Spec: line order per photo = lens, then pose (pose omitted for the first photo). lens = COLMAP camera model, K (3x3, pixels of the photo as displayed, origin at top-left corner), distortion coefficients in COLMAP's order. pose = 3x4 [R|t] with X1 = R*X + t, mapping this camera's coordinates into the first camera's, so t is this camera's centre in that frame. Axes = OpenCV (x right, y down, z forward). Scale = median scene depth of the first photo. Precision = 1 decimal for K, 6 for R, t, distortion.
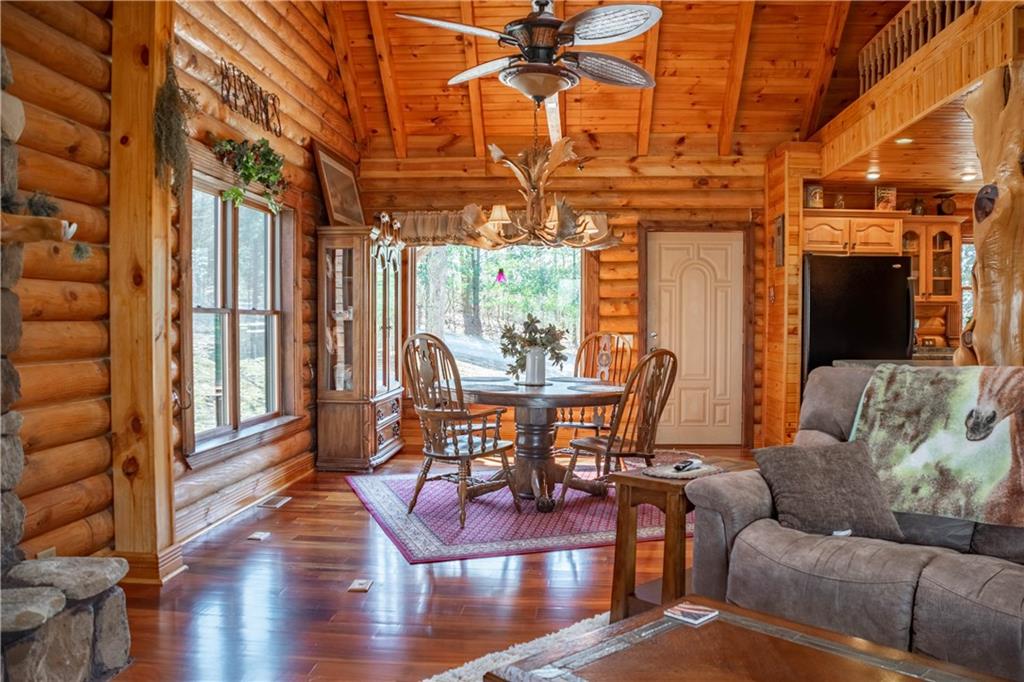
lens RADIAL K [[809.1, 0, 510.4], [0, 809.1, 350.2], [0, 0, 1]] dist [-0.152261, 0.096393]
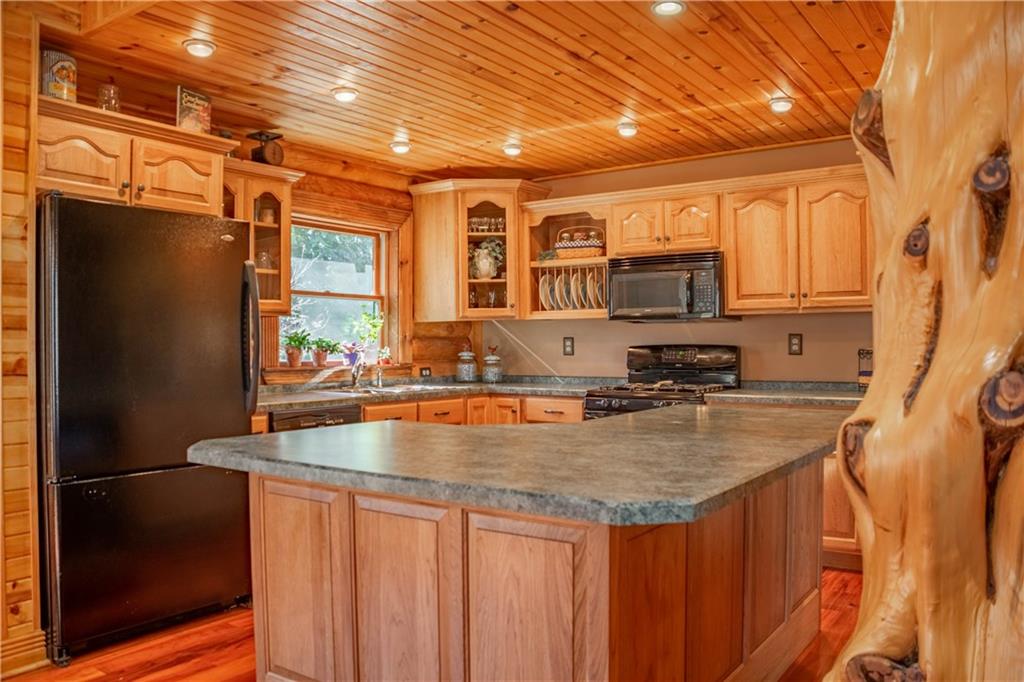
lens RADIAL K [[809.1, 0, 510.4], [0, 809.1, 350.2], [0, 0, 1]] dist [-0.152261, 0.096393]
pose [[0.511492, -0.008538, 0.859246, 0.132698], [0.036271, 0.999274, -0.011662, -0.019145], [-0.858522, 0.037130, 0.511430, 0.552280]]
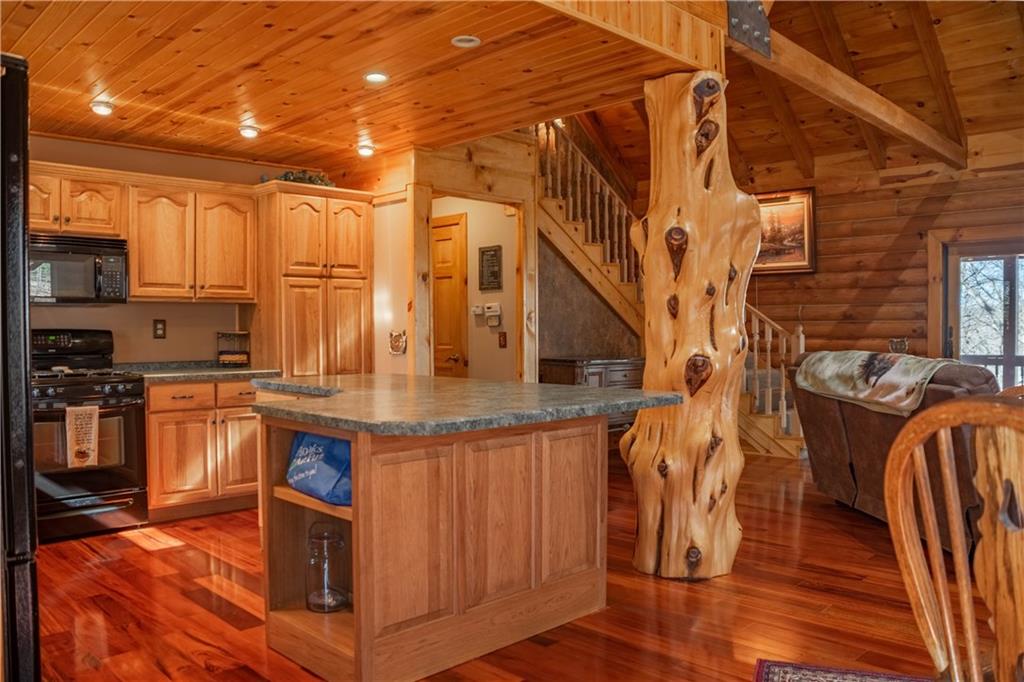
lens RADIAL K [[809.1, 0, 510.4], [0, 809.1, 350.2], [0, 0, 1]] dist [-0.152261, 0.096393]
pose [[-0.760216, -0.016650, 0.649457, 0.069683], [0.023372, 0.998324, 0.052951, -0.045163], [-0.649250, 0.055434, -0.758552, 1.355799]]
